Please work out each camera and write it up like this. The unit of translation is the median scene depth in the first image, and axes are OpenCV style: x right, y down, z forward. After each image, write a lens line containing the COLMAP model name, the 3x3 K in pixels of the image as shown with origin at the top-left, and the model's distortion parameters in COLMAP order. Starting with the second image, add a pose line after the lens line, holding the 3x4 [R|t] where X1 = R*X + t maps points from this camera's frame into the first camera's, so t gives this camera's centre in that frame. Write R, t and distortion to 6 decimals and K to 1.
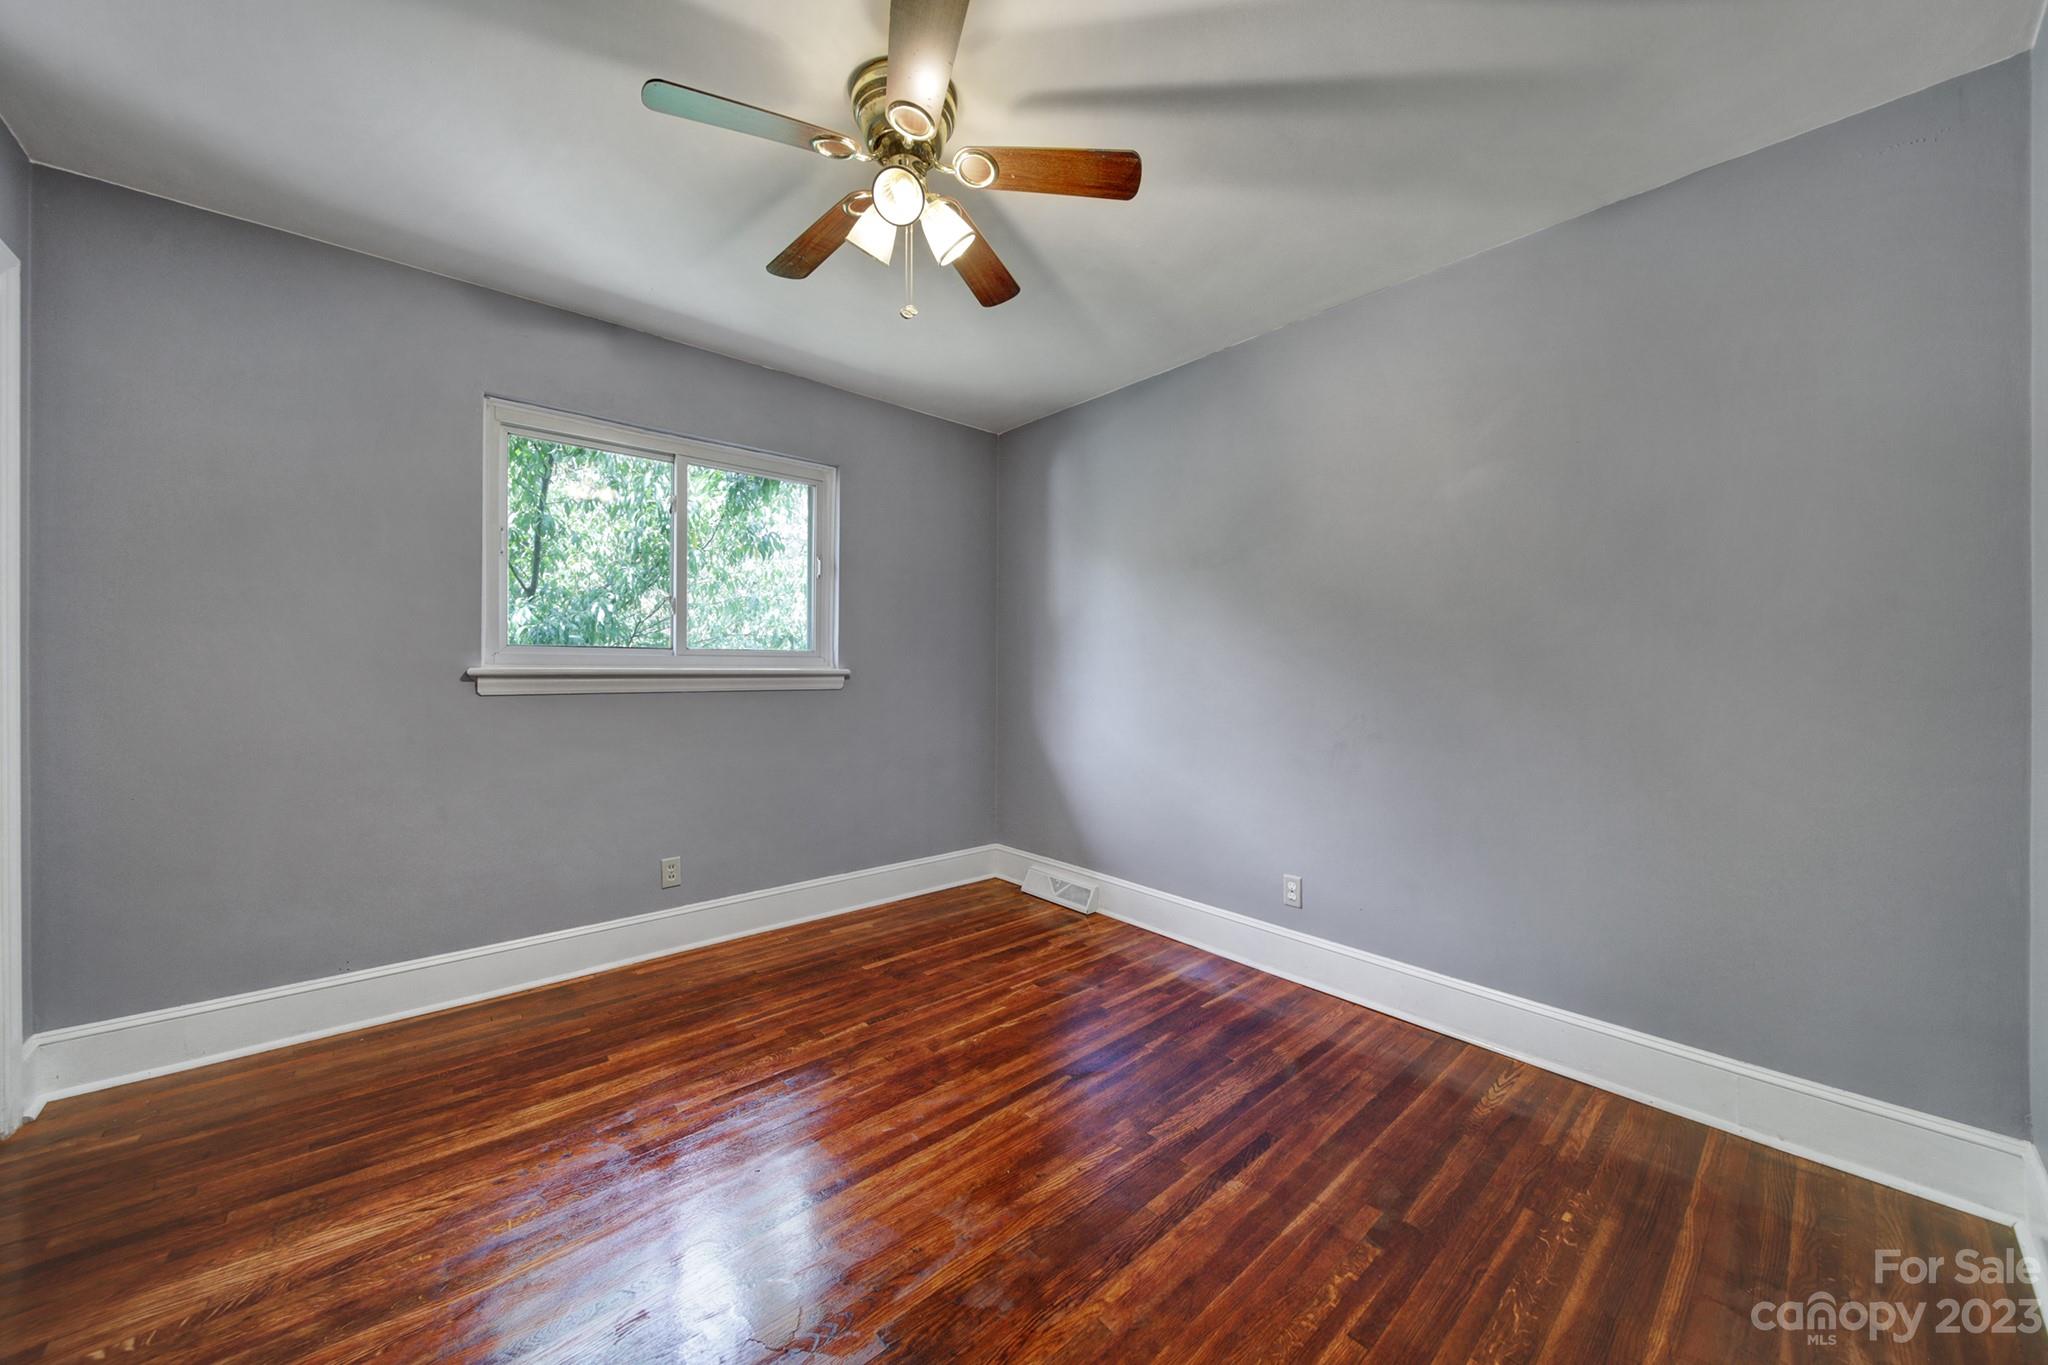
lens RADIAL K [[720.5, 0, 1023.4], [0, 720.5, 670.9], [0, 0, 1]] dist [-0.002404, -0.000660]
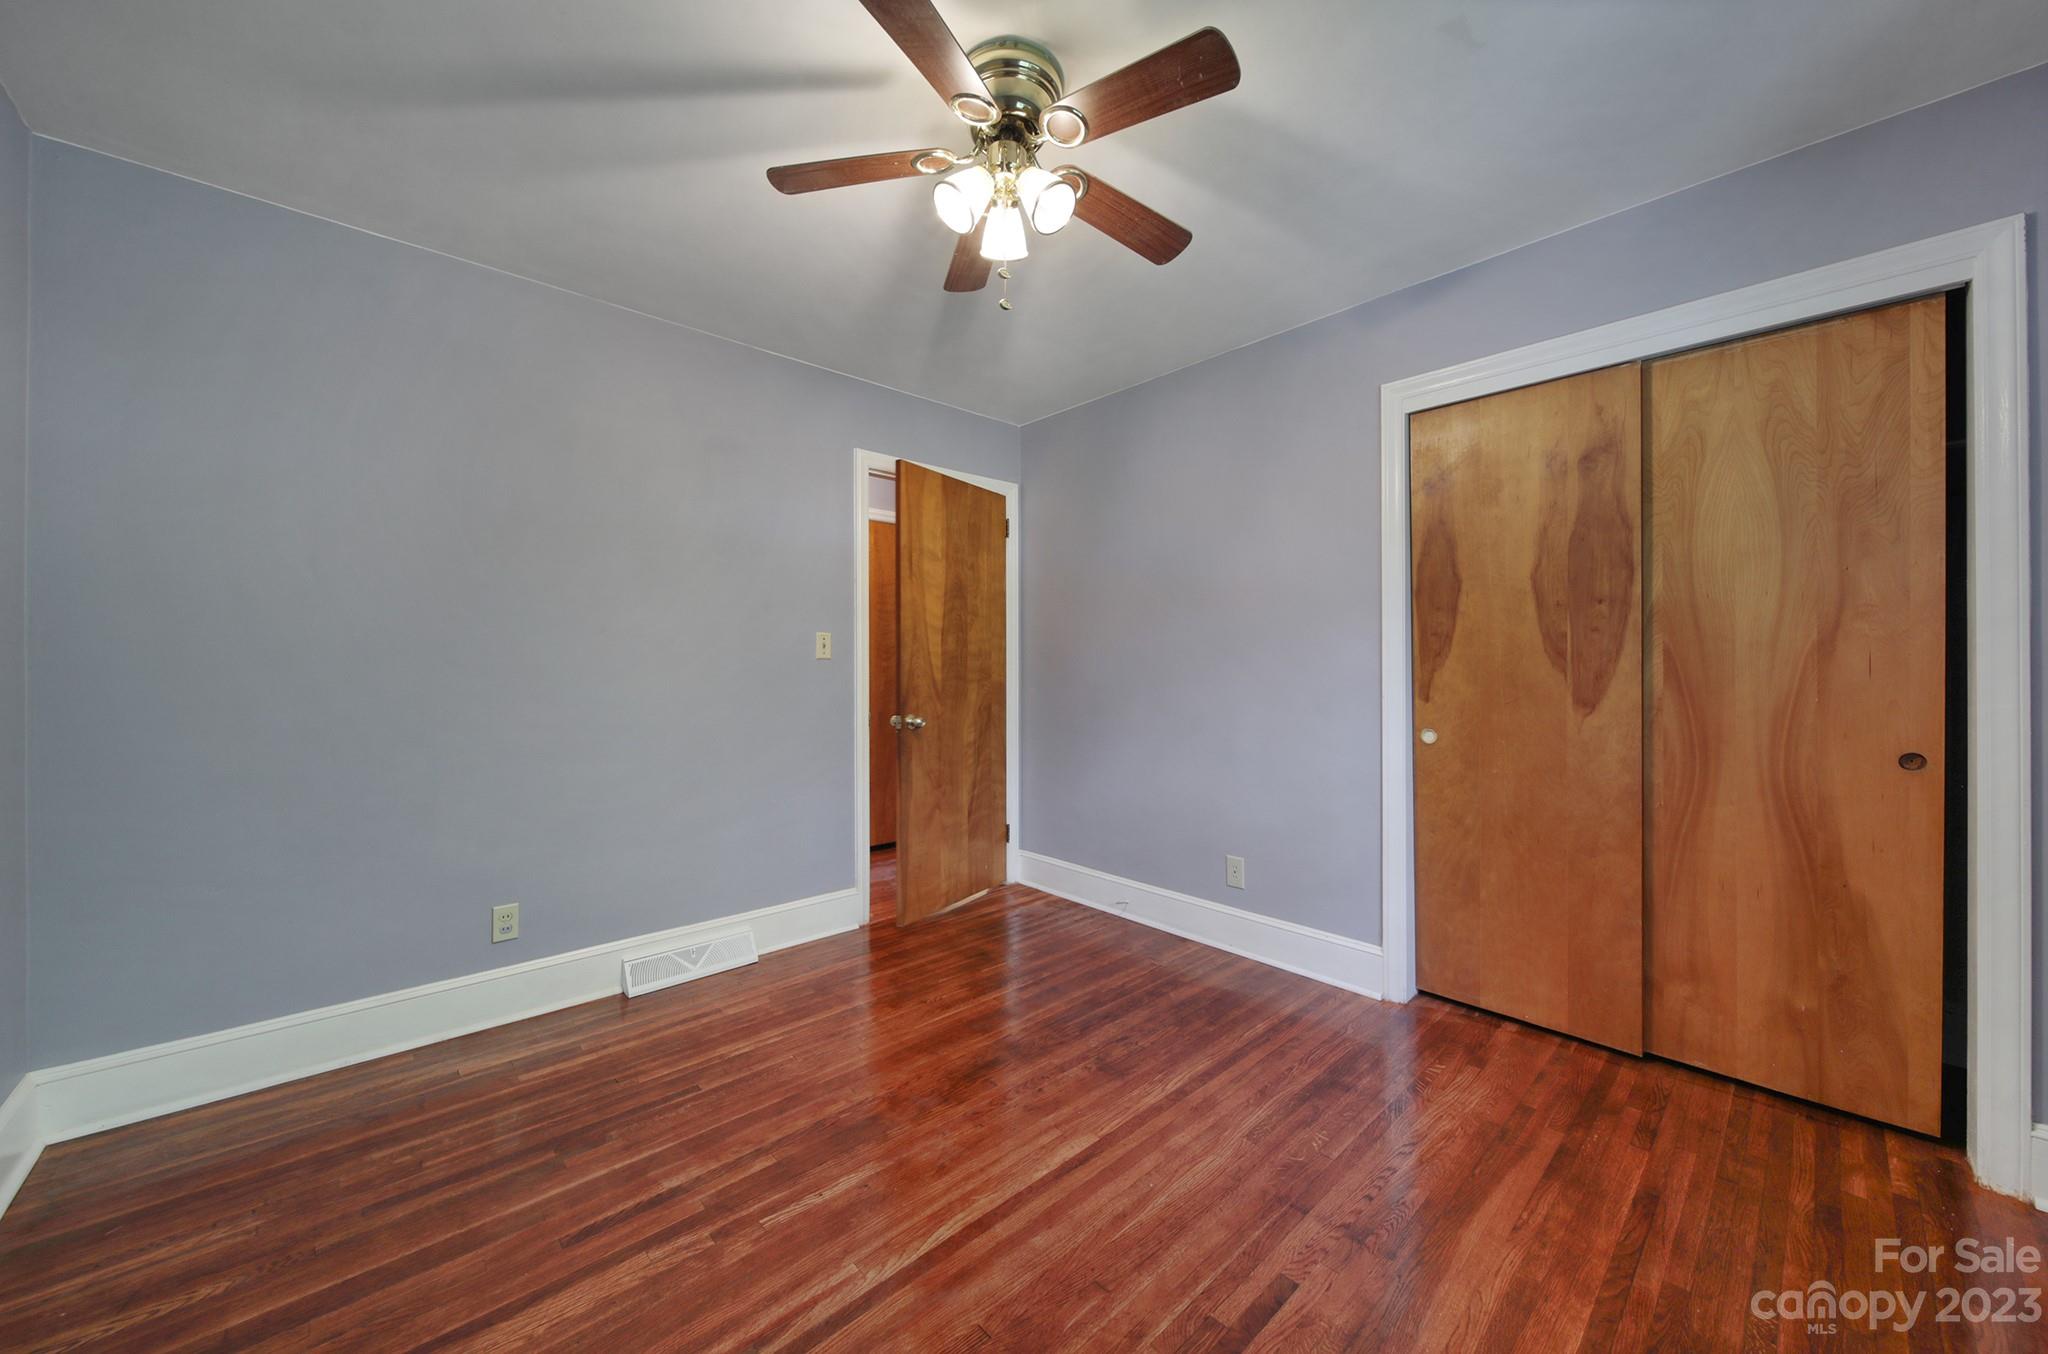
lens RADIAL K [[741.0, 0, 1024.0], [0, 741.0, 677.0], [0, 0, 1]] dist [-0.000198, -0.000014]
pose [[-0.999751, -0.004662, -0.021836, -0.164923], [-0.004933, 0.999911, 0.012391, -0.010326], [0.021776, 0.012495, -0.999685, 1.946822]]
